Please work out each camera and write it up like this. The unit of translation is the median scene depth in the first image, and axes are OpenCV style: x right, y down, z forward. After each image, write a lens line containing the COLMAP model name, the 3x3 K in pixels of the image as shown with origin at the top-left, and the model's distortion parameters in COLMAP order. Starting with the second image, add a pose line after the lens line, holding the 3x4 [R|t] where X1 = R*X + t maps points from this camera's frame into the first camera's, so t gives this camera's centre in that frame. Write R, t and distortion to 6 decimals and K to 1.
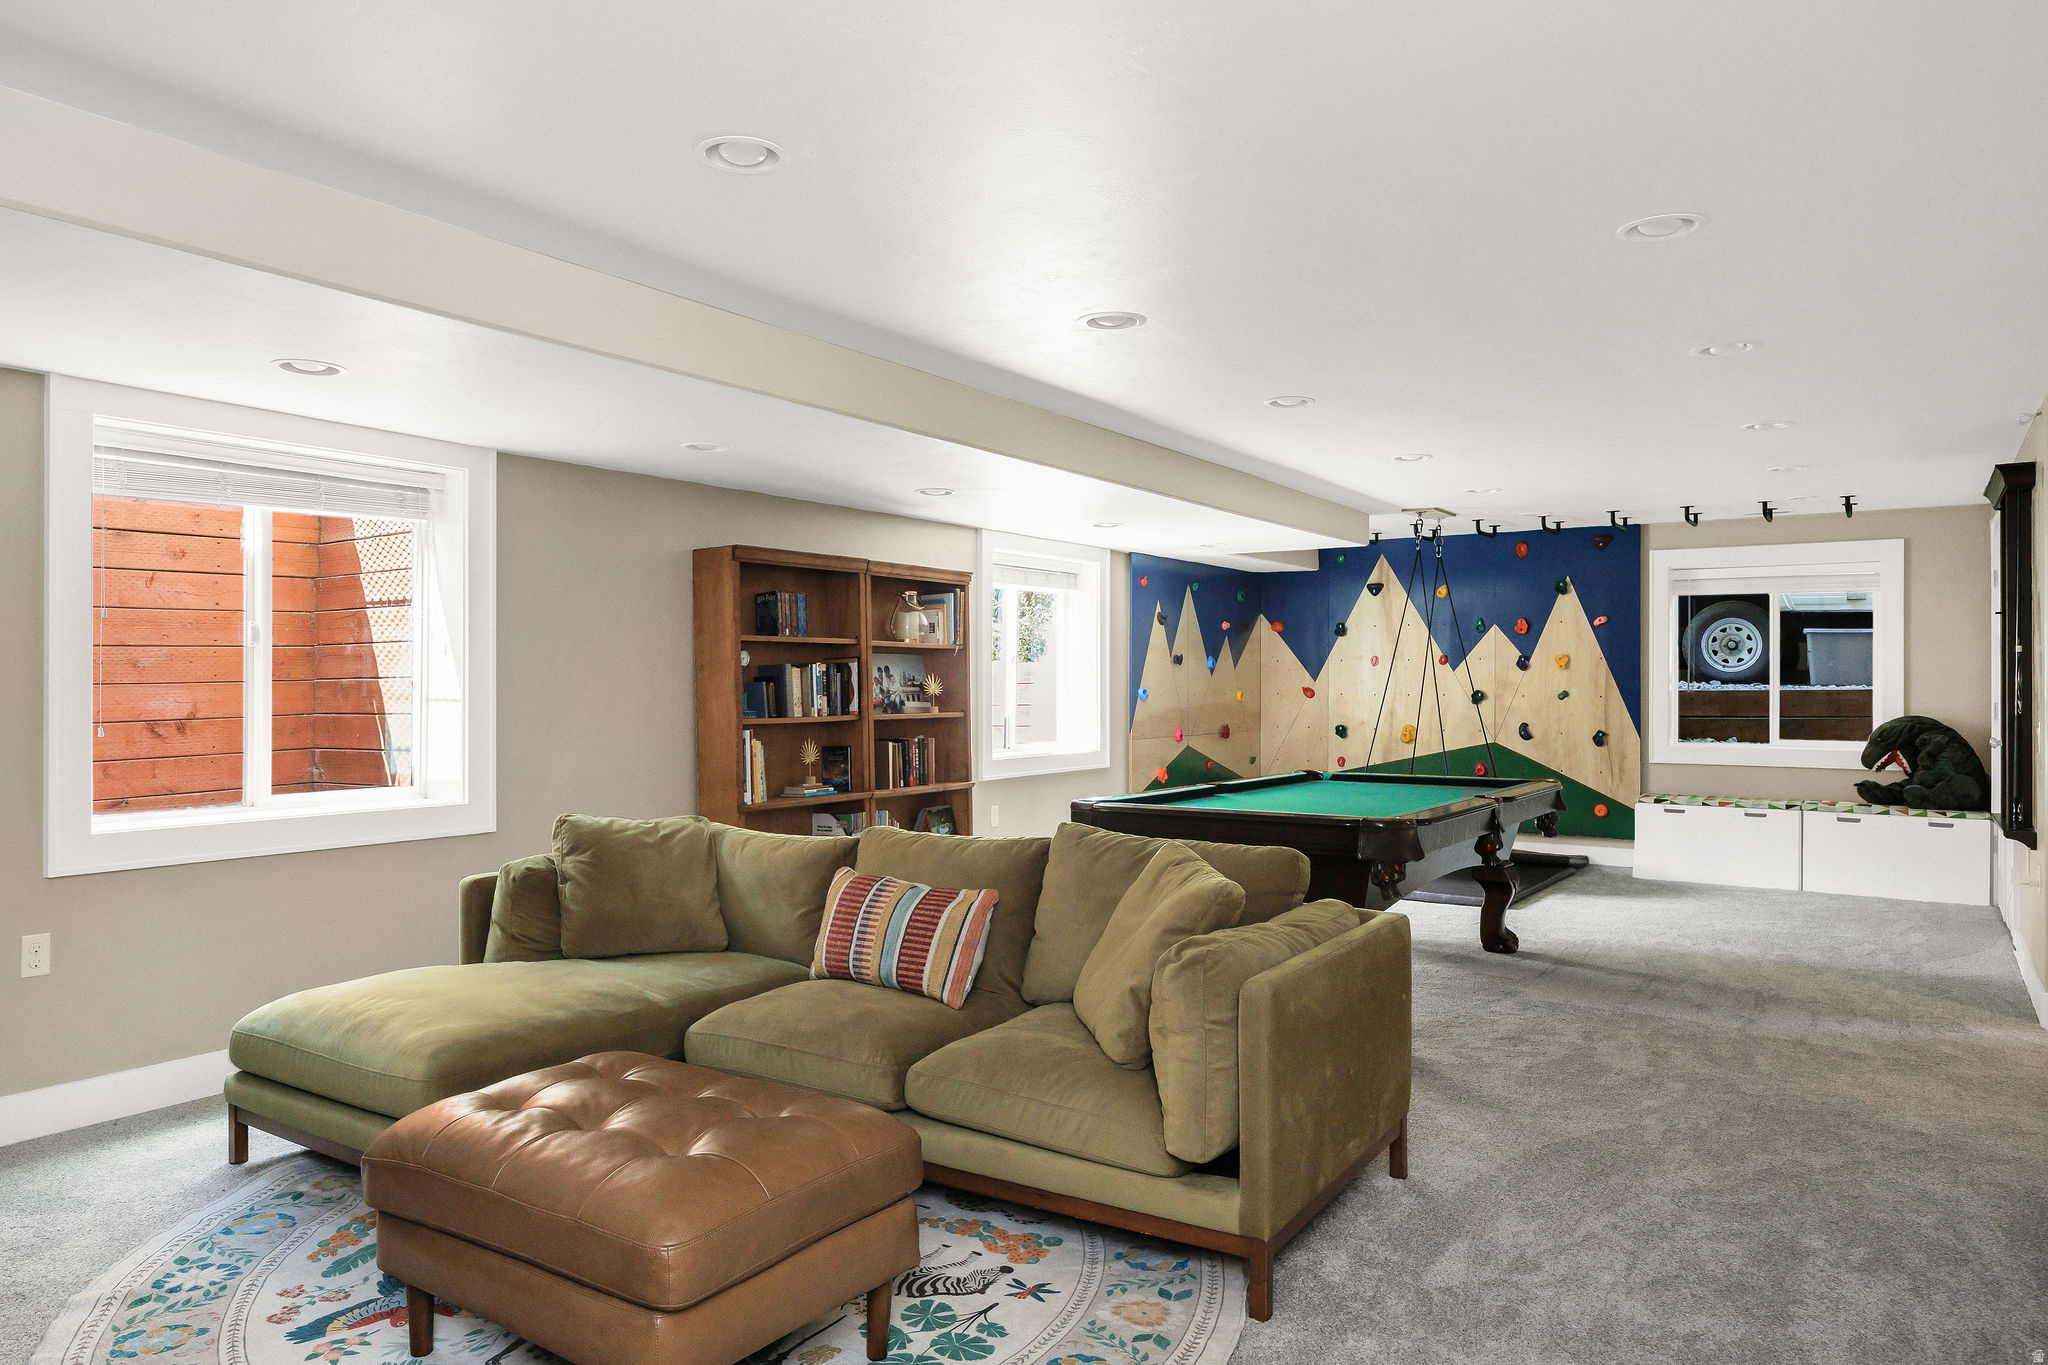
lens RADIAL K [[1337.6, 0, 1034.0], [0, 1337.6, 682.8], [0, 0, 1]] dist [-0.020673, -0.002022]
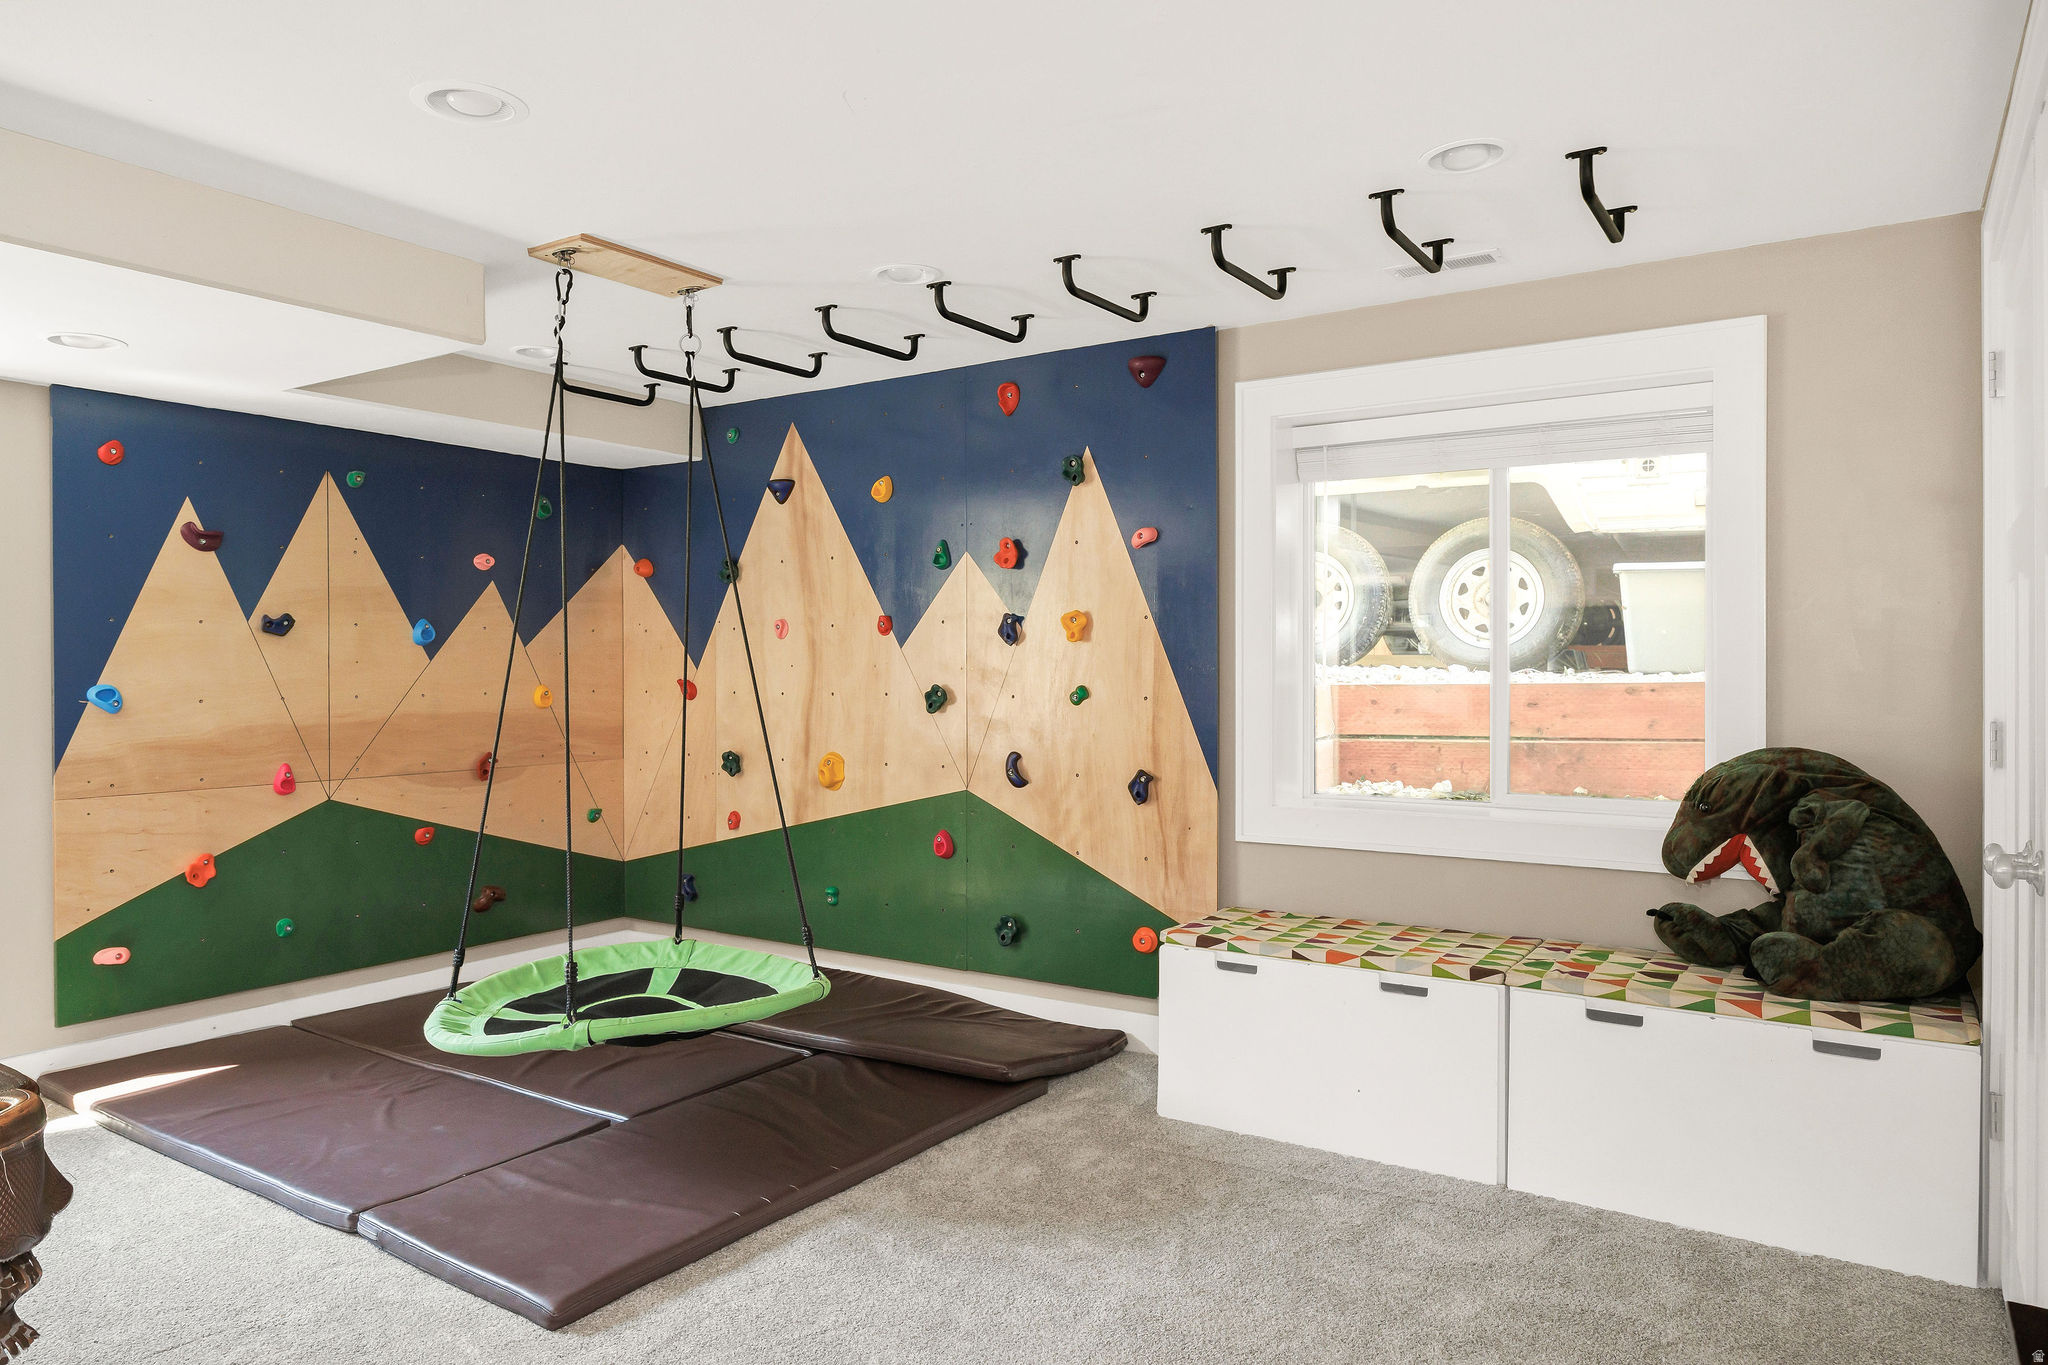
lens RADIAL K [[1337.6, 0, 1013.6], [0, 1337.6, 682.2], [0, 0, 1]] dist [-0.020673, -0.002022]
pose [[0.999978, -0.004356, 0.005028, 0.376868], [0.004320, 0.999964, 0.007246, 0.001009], [-0.005060, -0.007224, 0.999961, 0.527850]]
